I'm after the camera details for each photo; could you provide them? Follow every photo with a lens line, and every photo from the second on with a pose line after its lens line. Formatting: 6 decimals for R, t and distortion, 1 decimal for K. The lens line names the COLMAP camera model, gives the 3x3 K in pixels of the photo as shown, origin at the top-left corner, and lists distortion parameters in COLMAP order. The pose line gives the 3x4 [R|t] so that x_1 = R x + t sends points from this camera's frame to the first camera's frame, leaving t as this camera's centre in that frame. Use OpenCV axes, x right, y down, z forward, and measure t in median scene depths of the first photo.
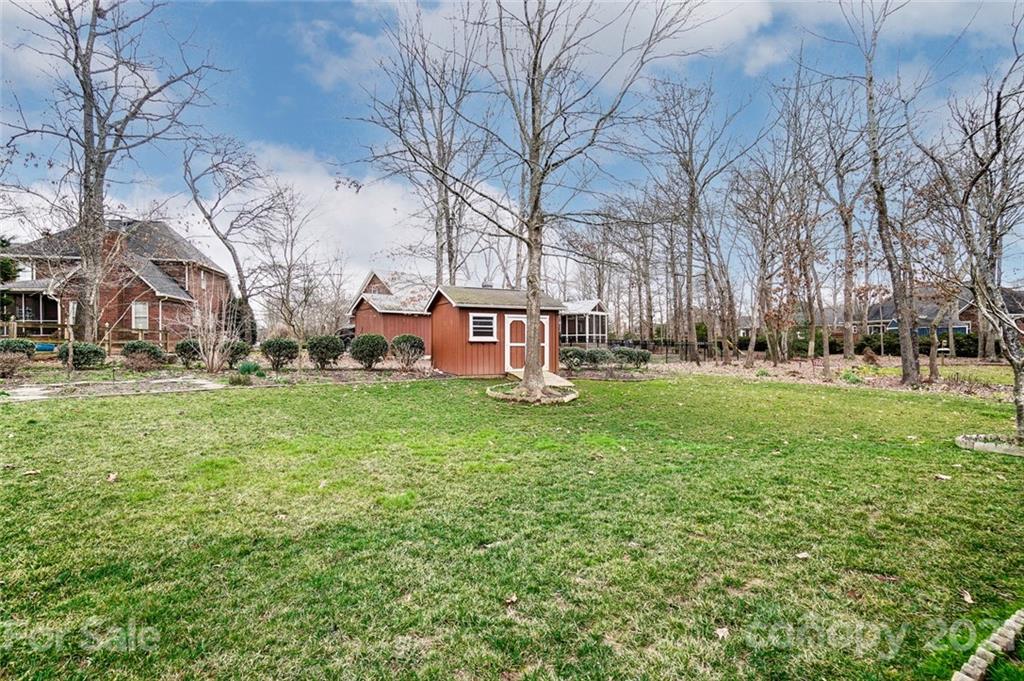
lens RADIAL K [[465.2, 0, 515.7], [0, 465.2, 340.1], [0, 0, 1]] dist [-0.044665, 0.014235]
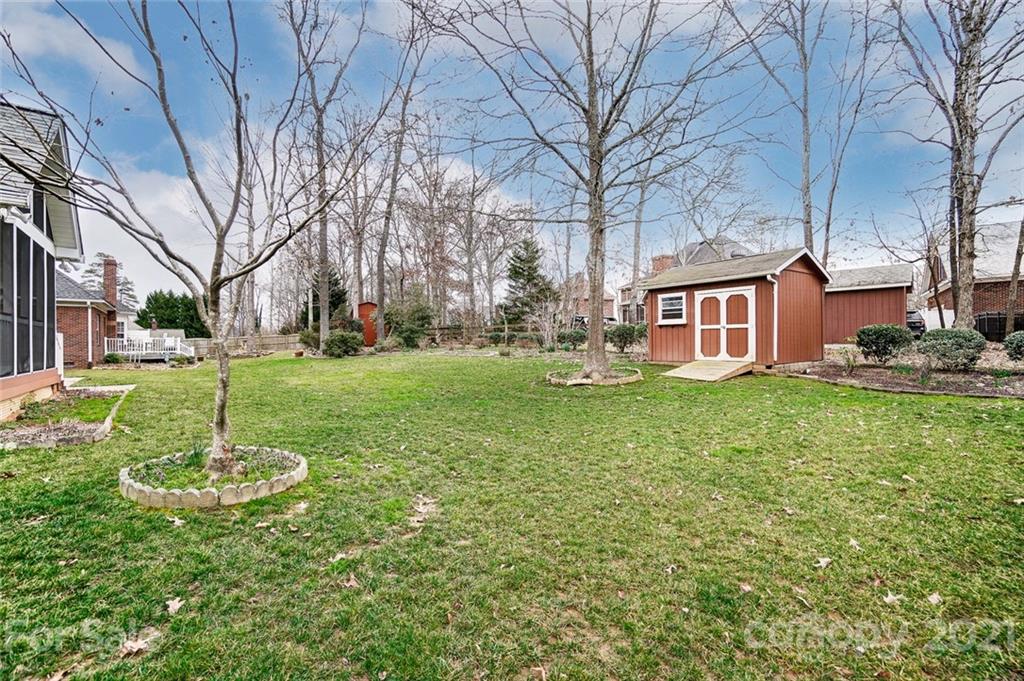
lens RADIAL K [[465.2, 0, 514.3], [0, 465.2, 343.8], [0, 0, 1]] dist [-0.044665, 0.014235]
pose [[0.179738, -0.000270, -0.983715, 0.750651], [0.004757, 0.999989, 0.000594, 0.038072], [0.983703, -0.004786, 0.179737, 0.531362]]
